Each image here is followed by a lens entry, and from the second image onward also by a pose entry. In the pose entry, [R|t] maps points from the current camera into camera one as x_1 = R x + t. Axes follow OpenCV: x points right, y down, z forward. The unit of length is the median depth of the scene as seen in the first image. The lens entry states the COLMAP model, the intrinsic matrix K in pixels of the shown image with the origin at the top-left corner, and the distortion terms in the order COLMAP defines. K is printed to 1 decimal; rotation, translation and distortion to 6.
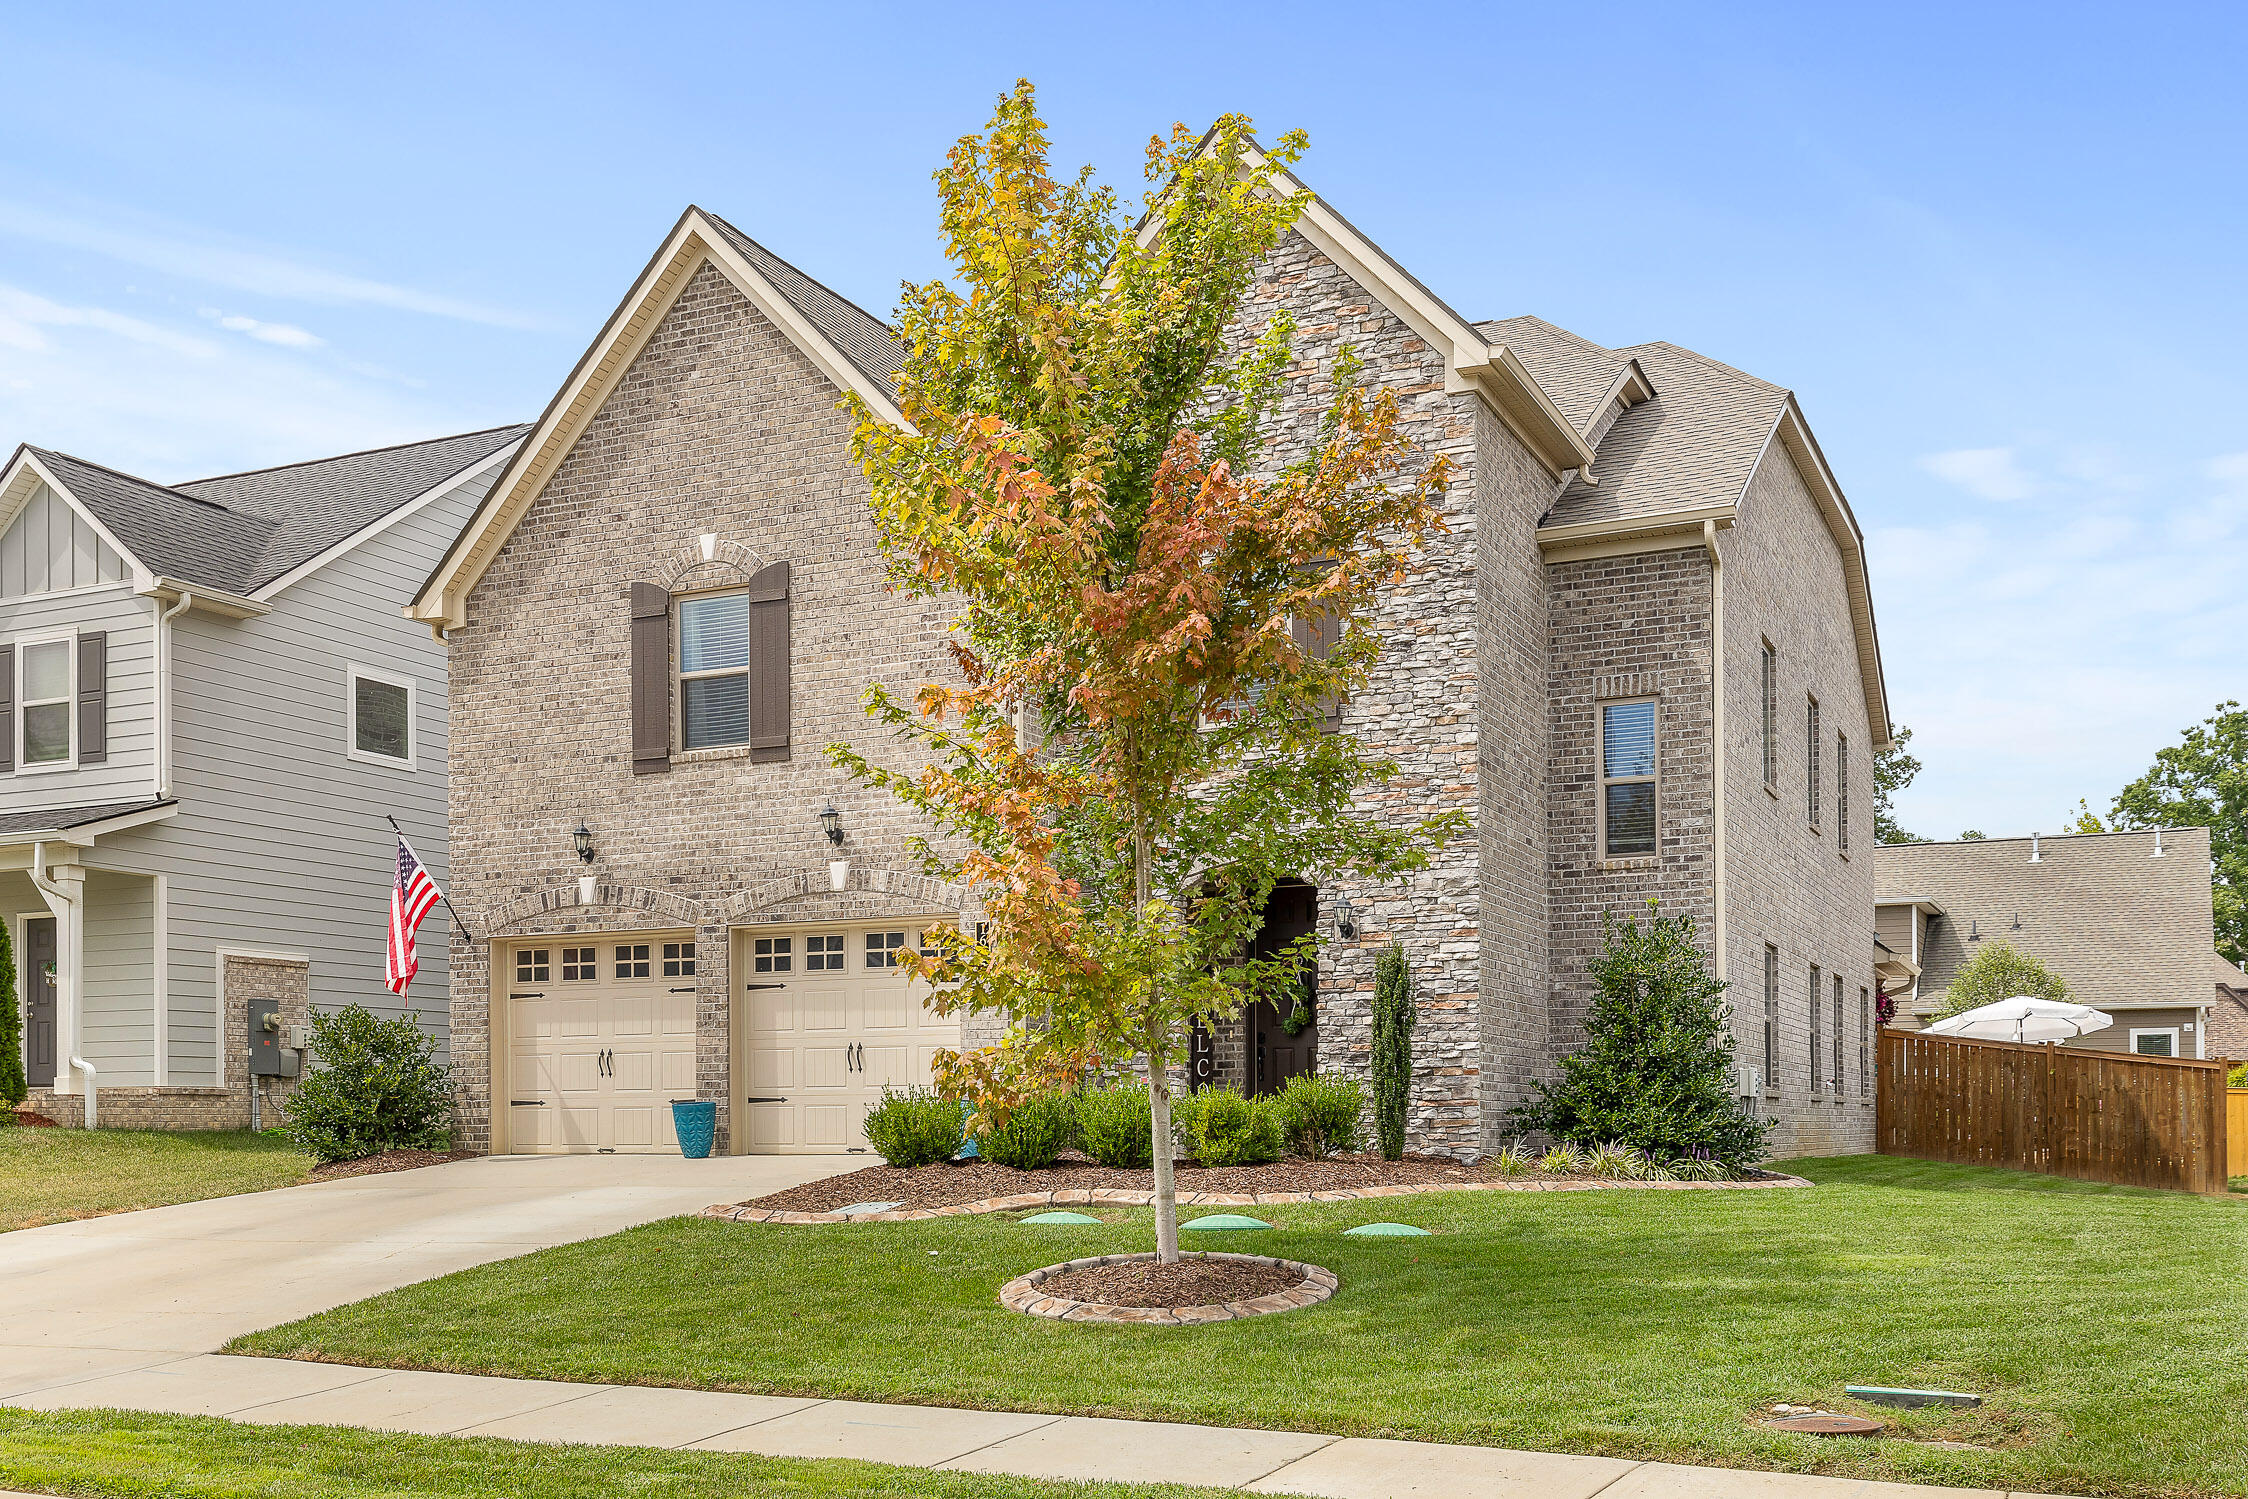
lens RADIAL K [[2156.3, 0, 1124.0], [0, 2156.3, 749.5], [0, 0, 1]] dist [0.003194, 0.000461]
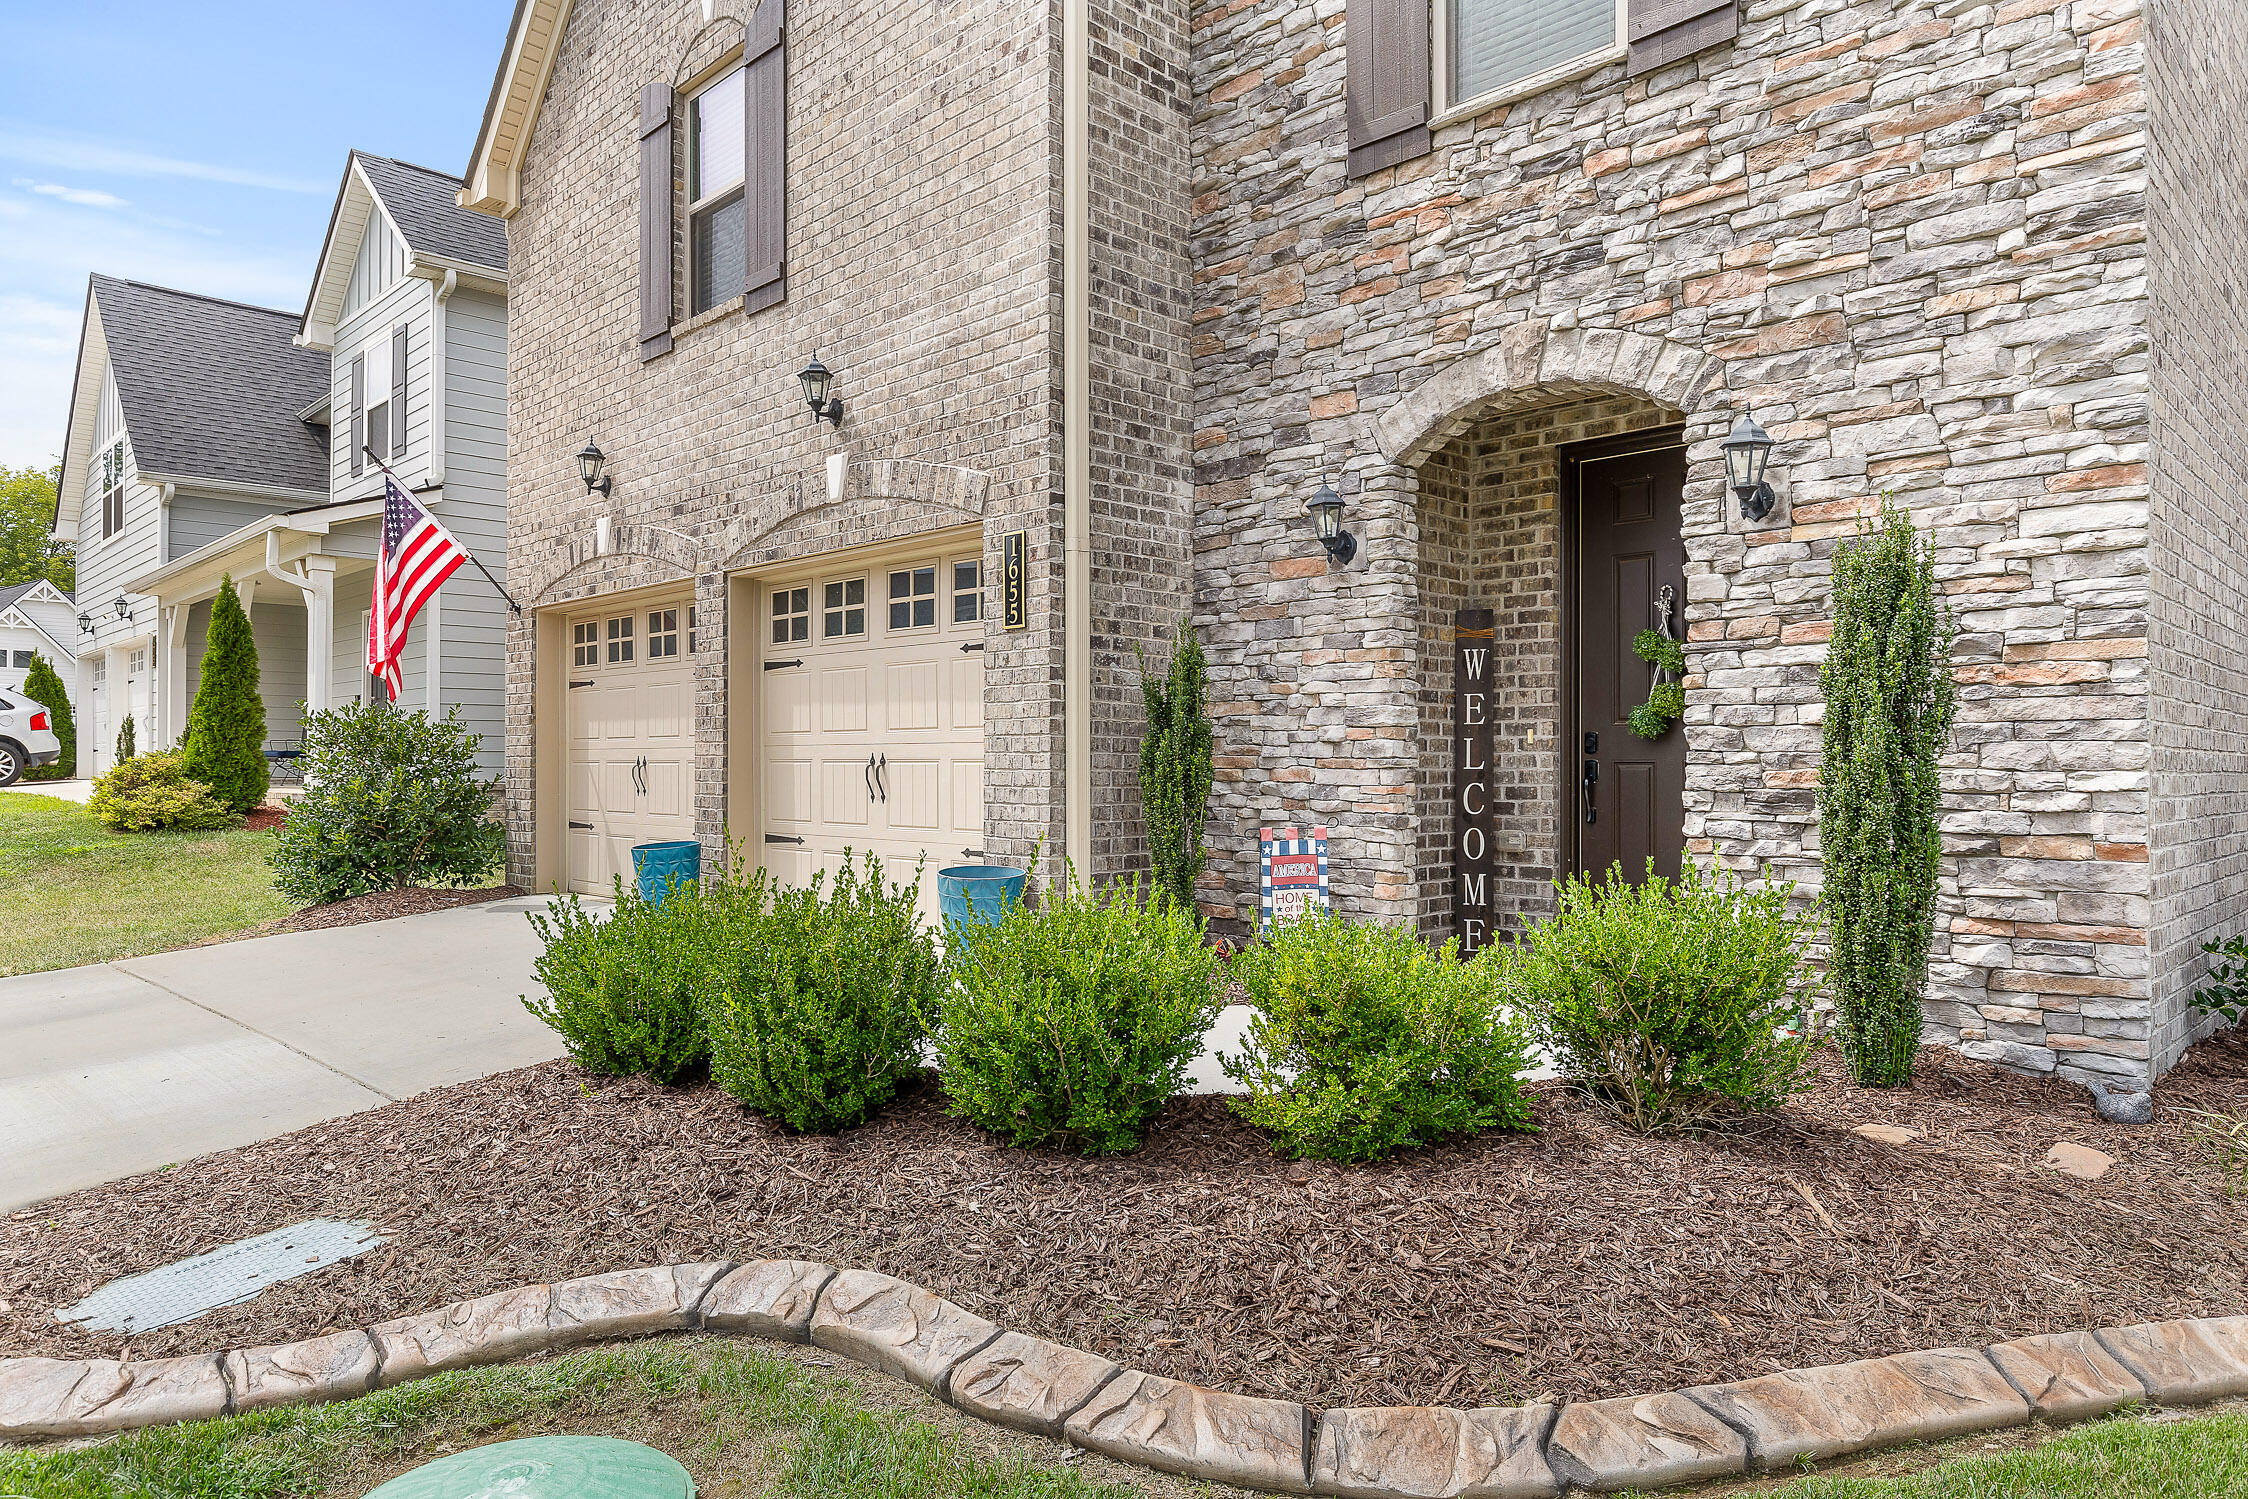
lens RADIAL K [[1418.6, 0, 1124.2], [0, 1418.6, 690.9], [0, 0, 1]] dist [0.000494, 0.001704]
pose [[0.939897, -0.013847, -0.341176, 0.081017], [0.055161, 0.992211, 0.111691, 0.082720], [0.336972, -0.123798, 0.933340, 0.694018]]
